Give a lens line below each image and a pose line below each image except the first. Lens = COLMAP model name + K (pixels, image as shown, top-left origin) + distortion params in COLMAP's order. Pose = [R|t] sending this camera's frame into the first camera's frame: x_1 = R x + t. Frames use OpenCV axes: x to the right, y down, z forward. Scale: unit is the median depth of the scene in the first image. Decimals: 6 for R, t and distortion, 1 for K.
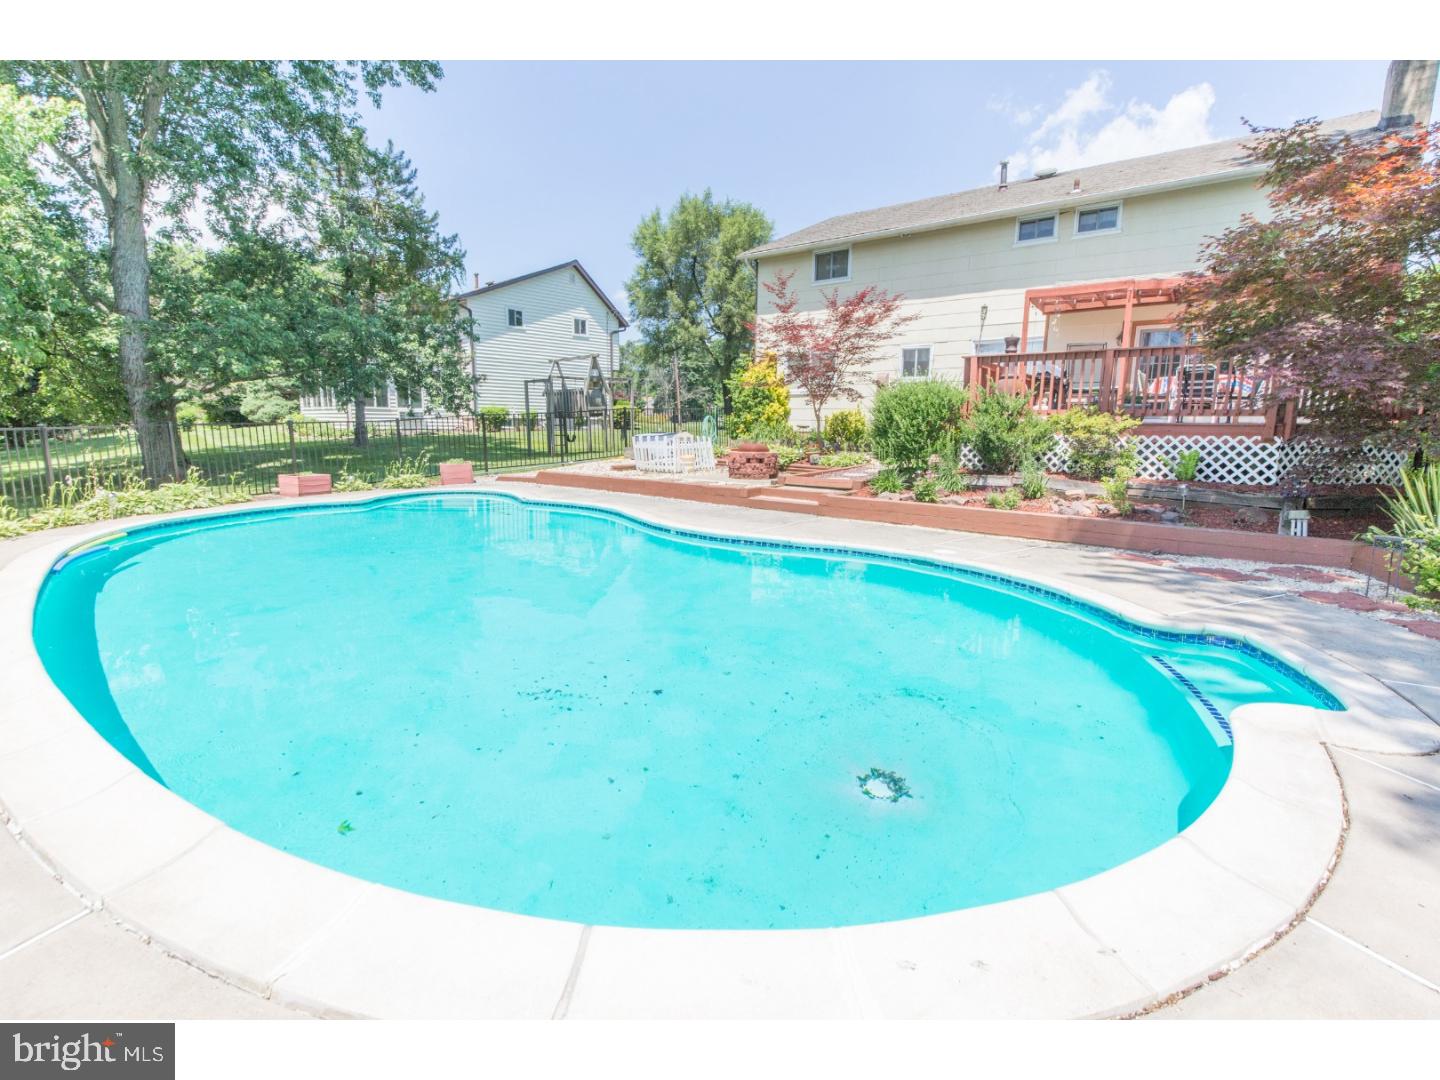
lens RADIAL K [[645.8, 0, 707.7], [0, 645.8, 536.3], [0, 0, 1]] dist [0.000931, -0.001629]
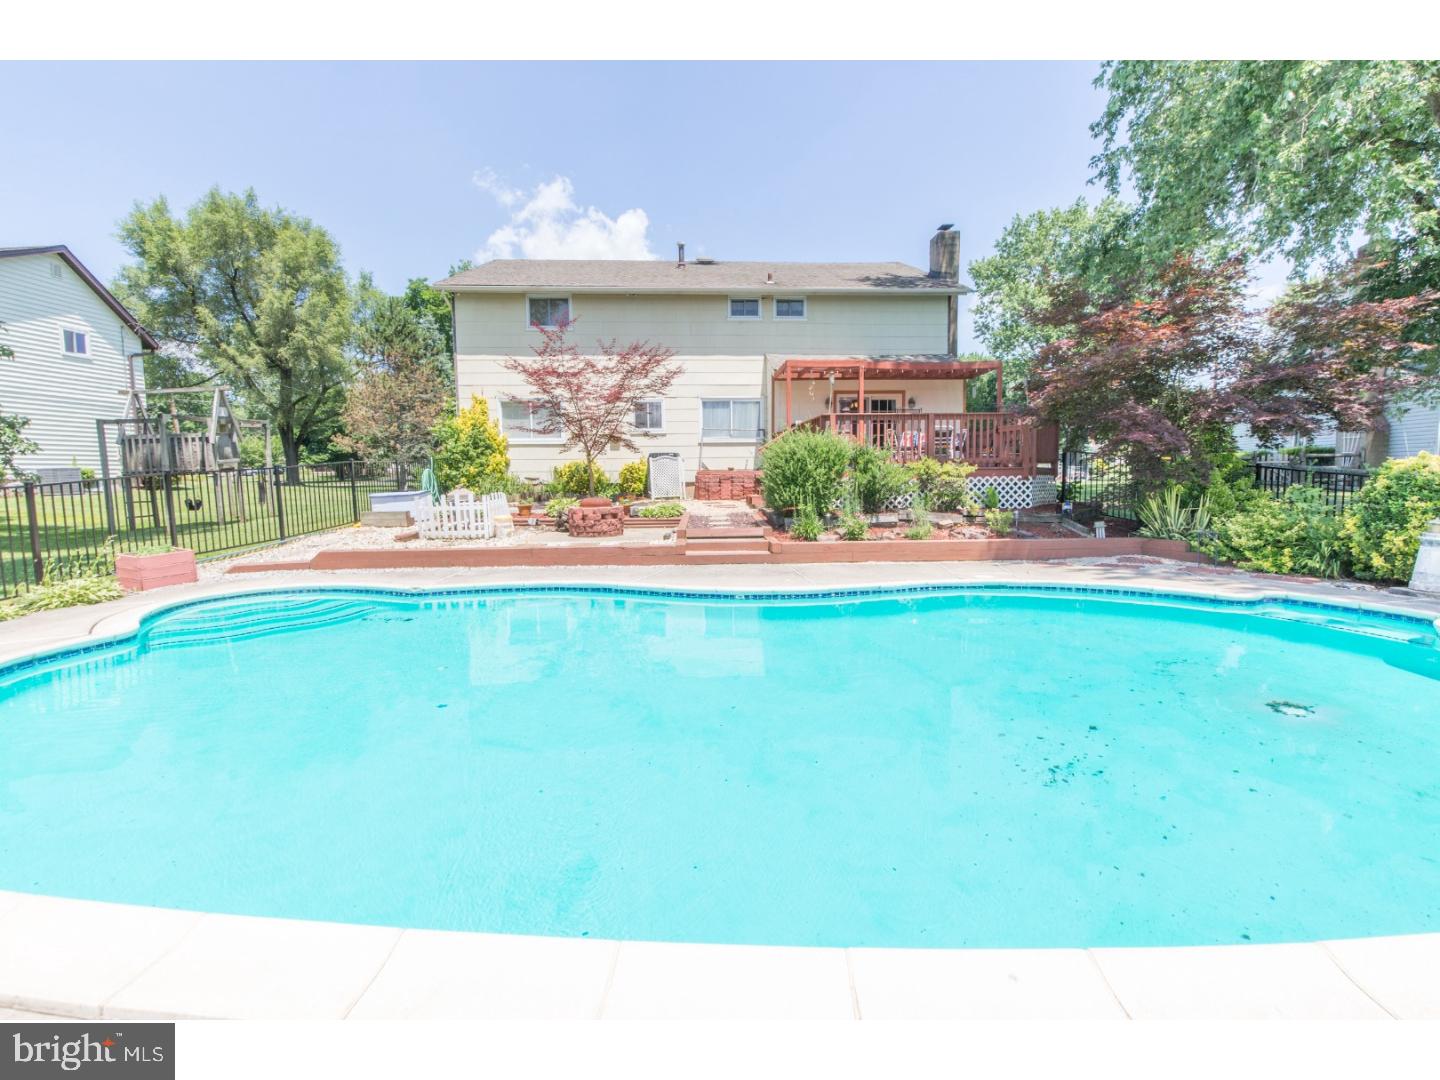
lens RADIAL K [[645.8, 0, 715.2], [0, 645.8, 544.6], [0, 0, 1]] dist [0.000931, -0.001629]
pose [[0.754007, -0.088710, 0.650848, -0.269167], [0.132479, 0.991015, -0.018402, -0.027394], [-0.643368, 0.100099, 0.758985, 0.148548]]
